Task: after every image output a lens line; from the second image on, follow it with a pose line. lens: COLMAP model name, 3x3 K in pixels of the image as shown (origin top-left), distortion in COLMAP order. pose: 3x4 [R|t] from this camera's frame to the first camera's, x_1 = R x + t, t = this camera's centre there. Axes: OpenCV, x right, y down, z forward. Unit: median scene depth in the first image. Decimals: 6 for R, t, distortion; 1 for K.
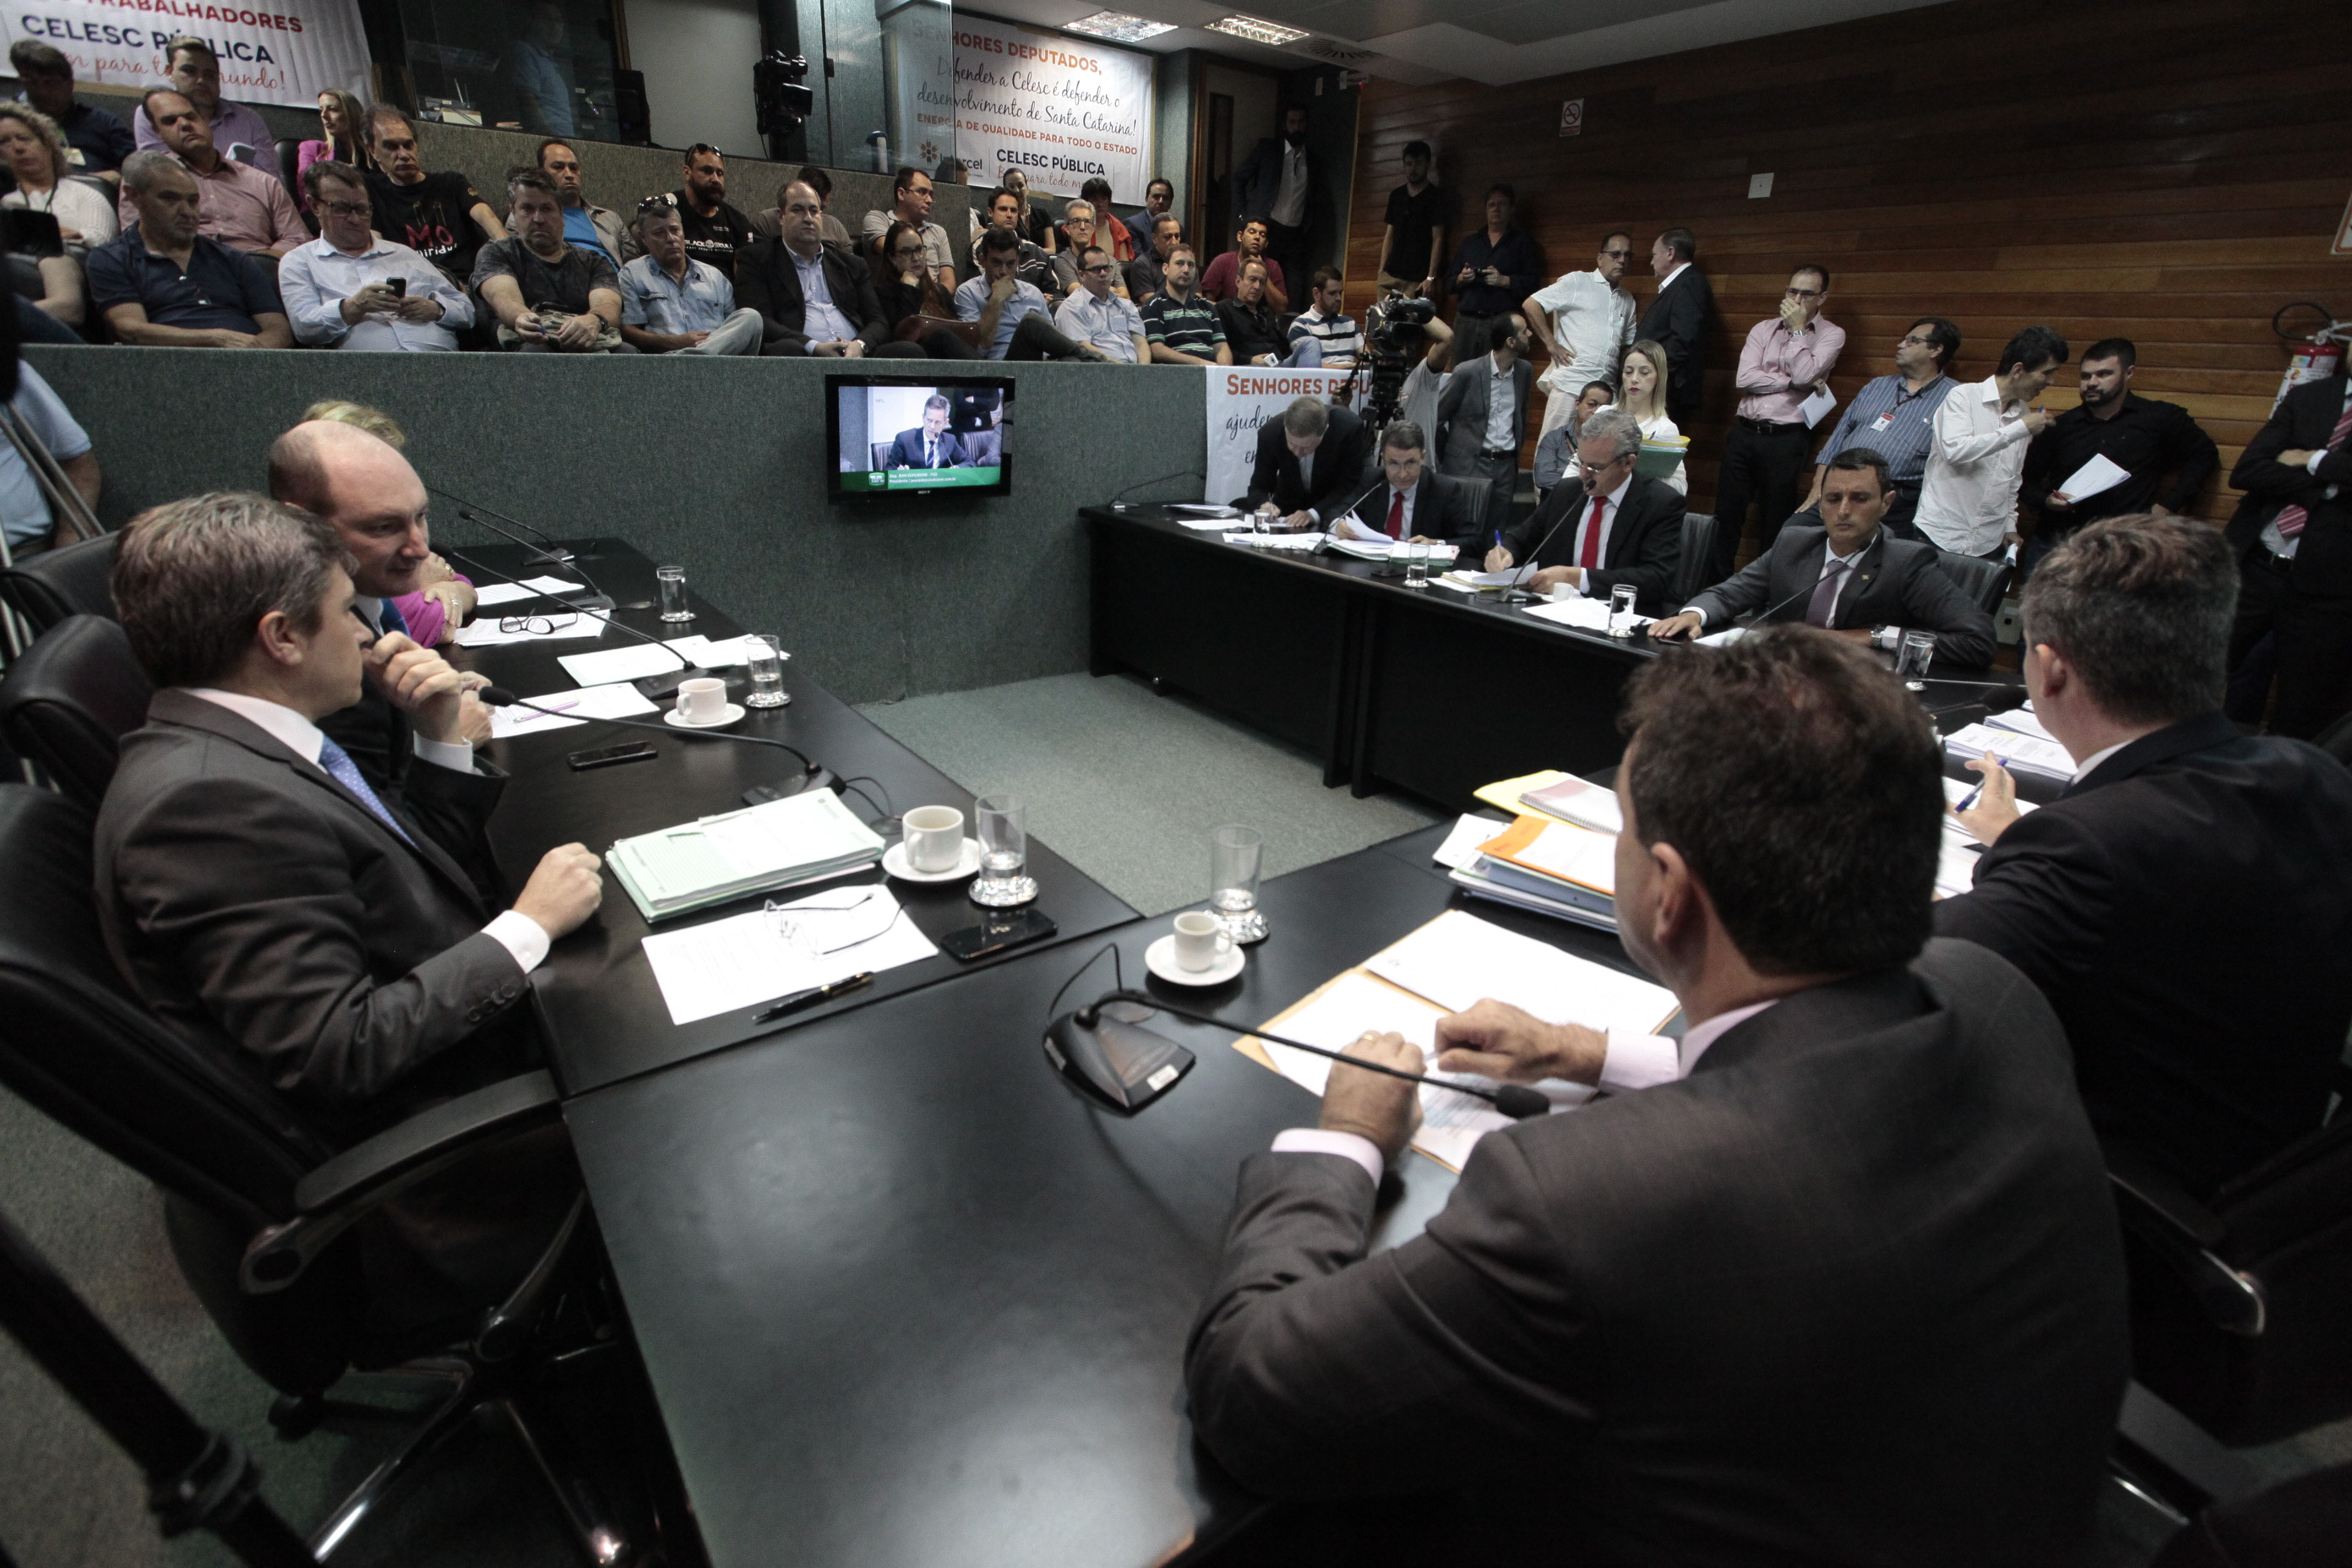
lens RADIAL K [[1078.6, 0, 1185.8], [0, 1078.6, 767.5], [0, 0, 1]] dist [-0.046528, 0.013793]
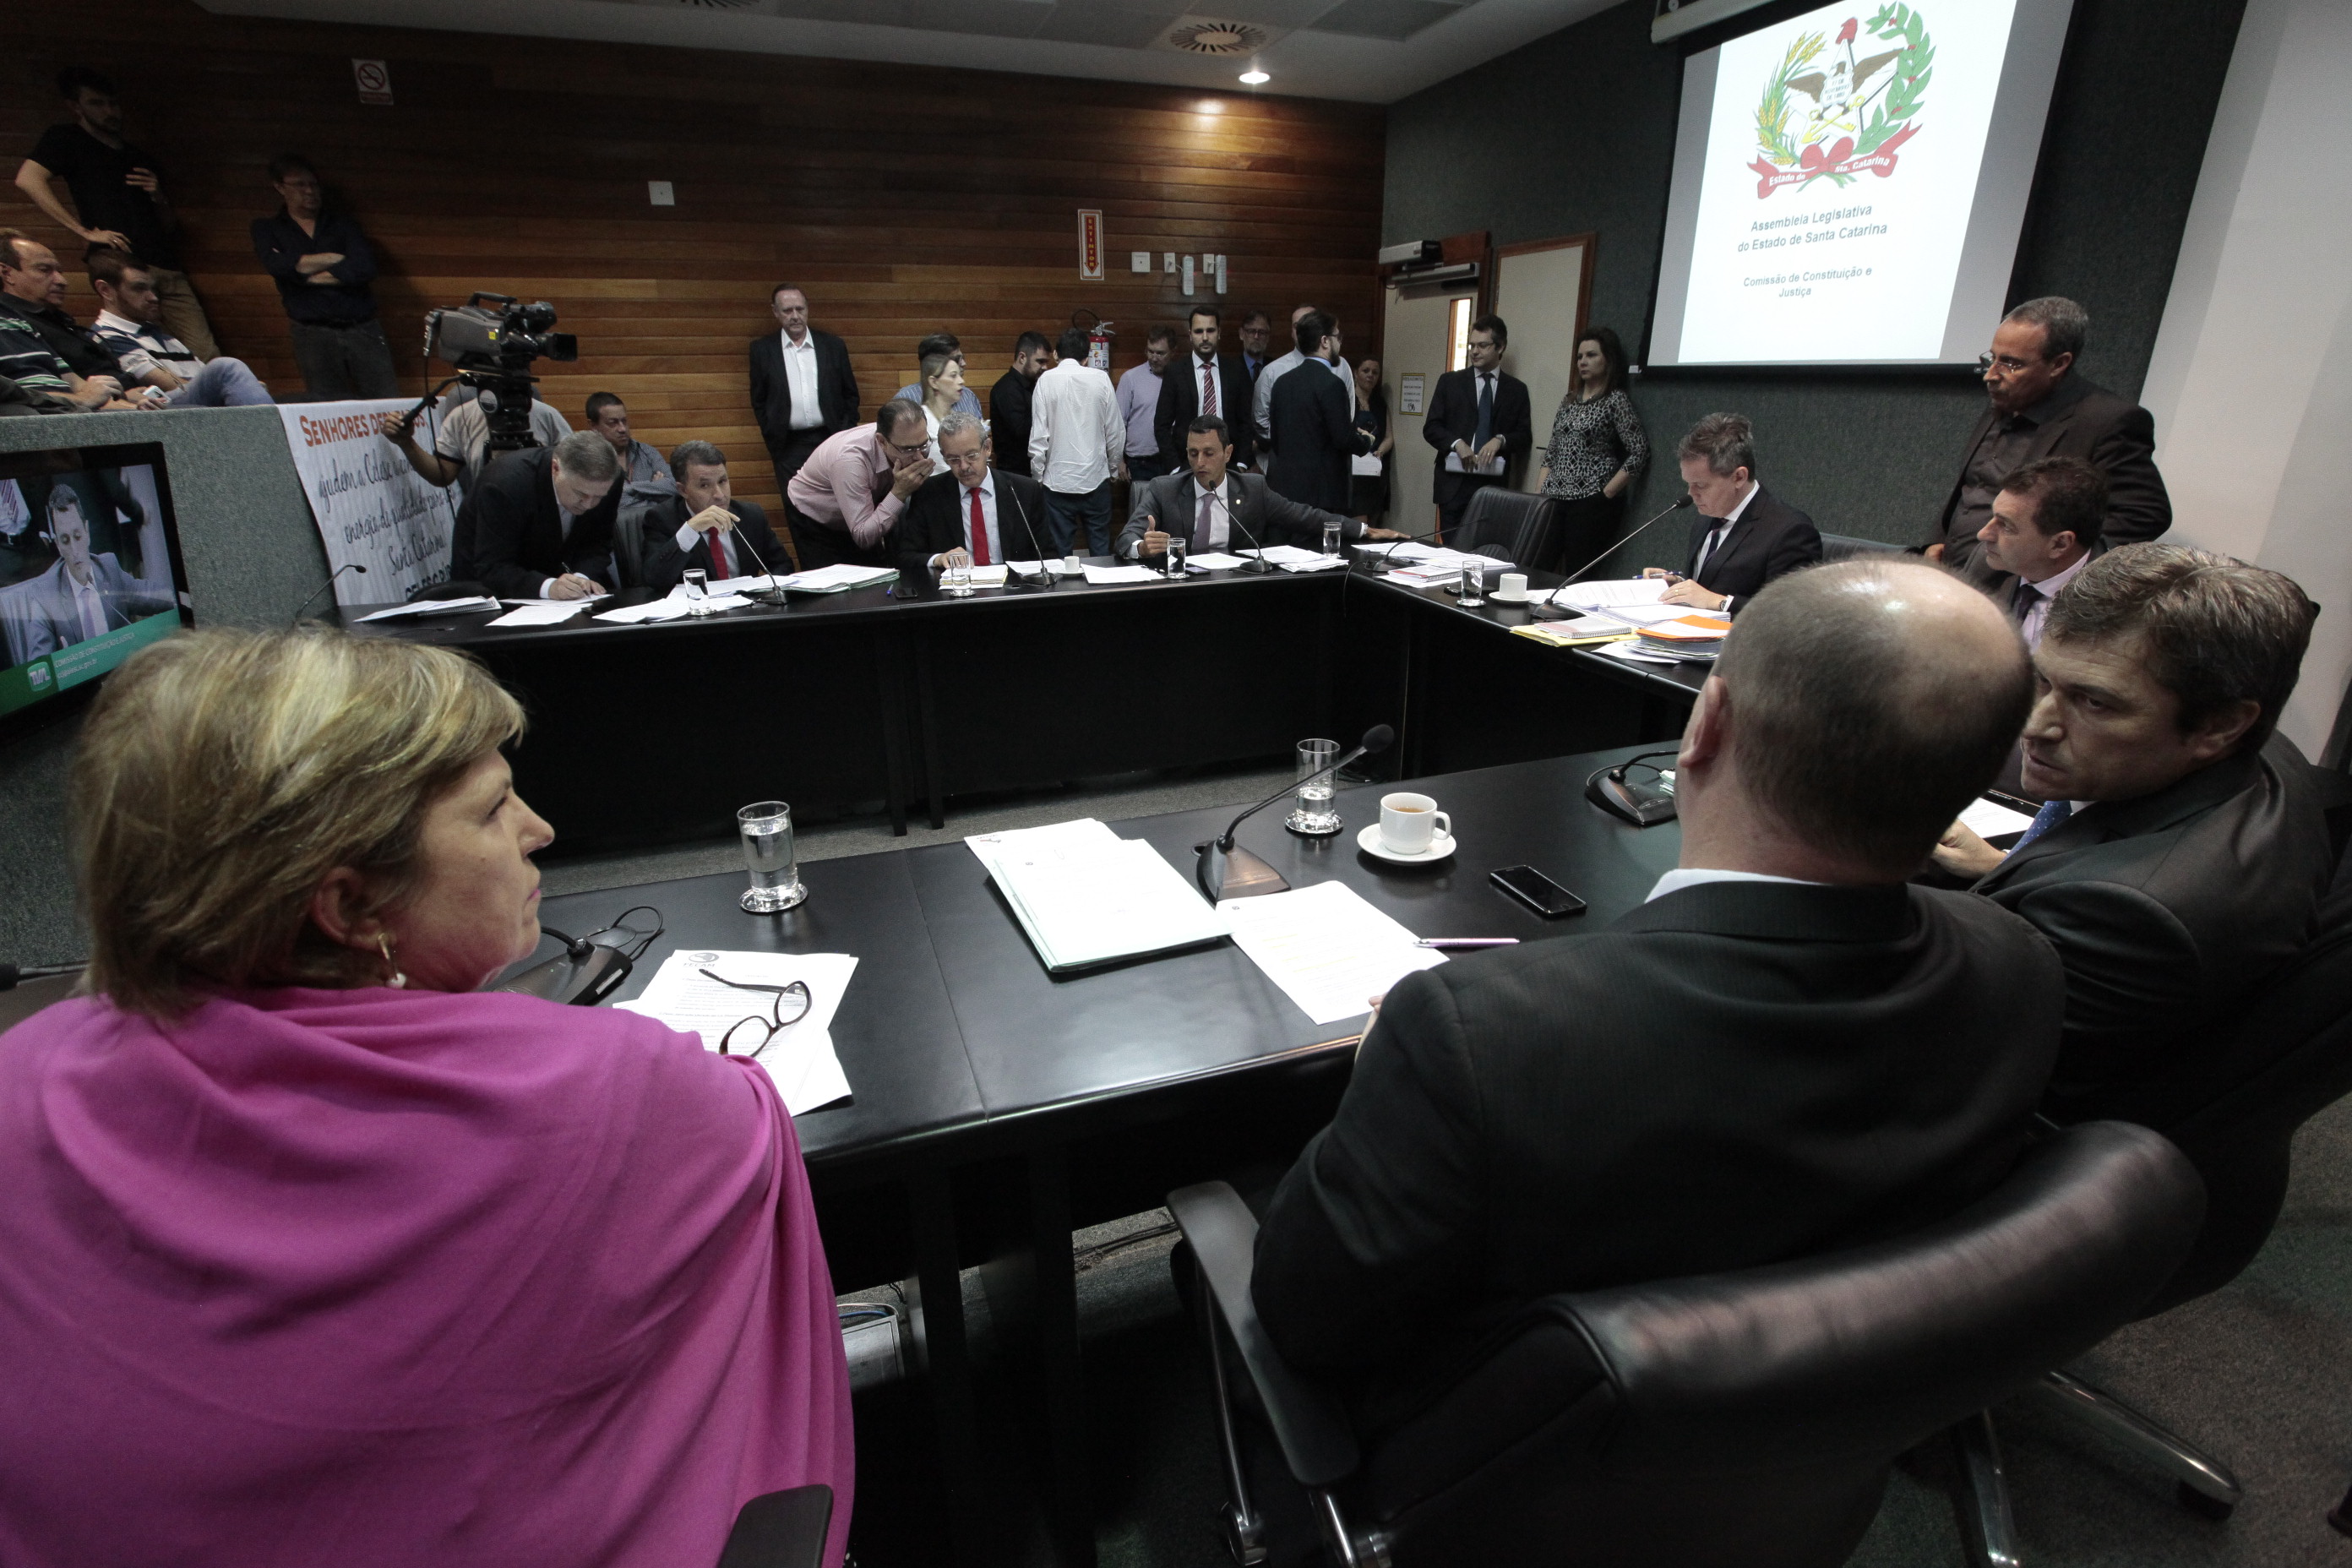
lens RADIAL K [[1078.6, 0, 1177.8], [0, 1078.6, 779.0], [0, 0, 1]] dist [-0.046528, 0.013793]
pose [[0.295476, -0.367469, 0.881850, -0.466359], [0.360092, 0.897823, 0.253471, -0.138261], [-0.884889, 0.242652, 0.397608, 0.326912]]
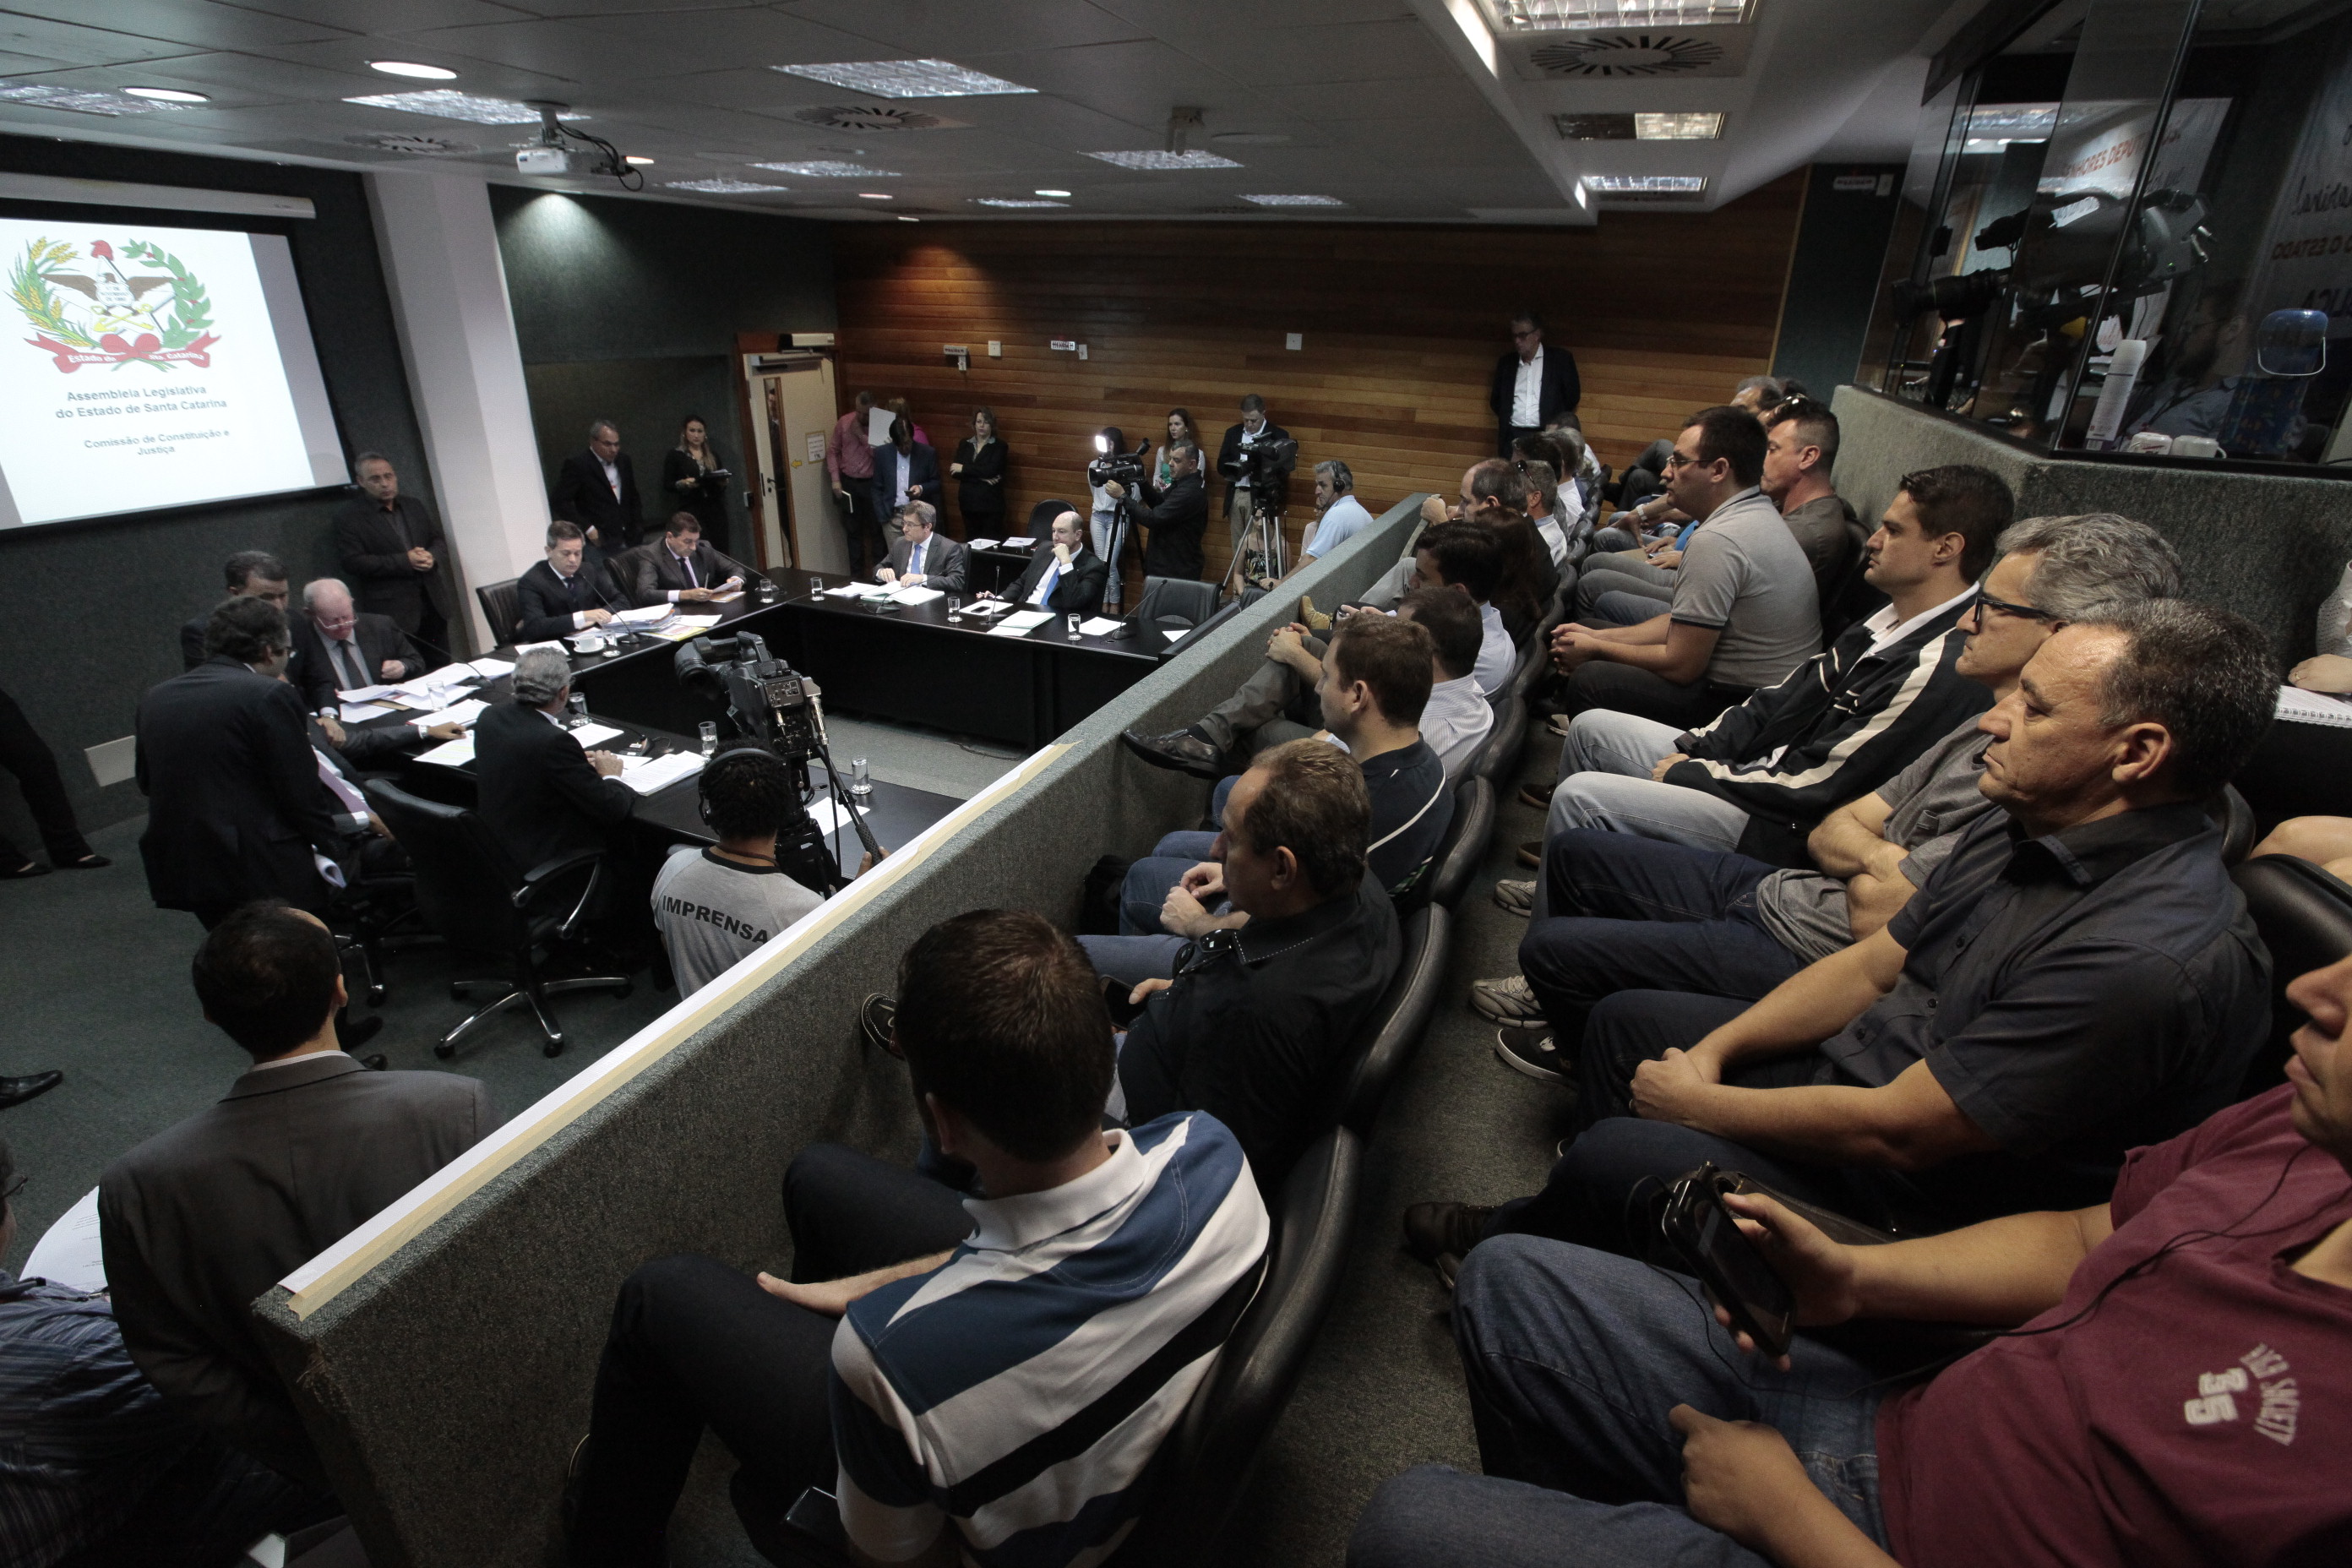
lens RADIAL K [[1078.6, 0, 1192.1], [0, 1078.6, 783.0], [0, 0, 1]] dist [-0.046528, 0.013793]
pose [[-0.853860, 0.155217, -0.496820, 0.254422], [-0.245900, 0.720975, 0.647864, -0.774075], [0.458755, 0.675354, -0.577444, 1.410980]]
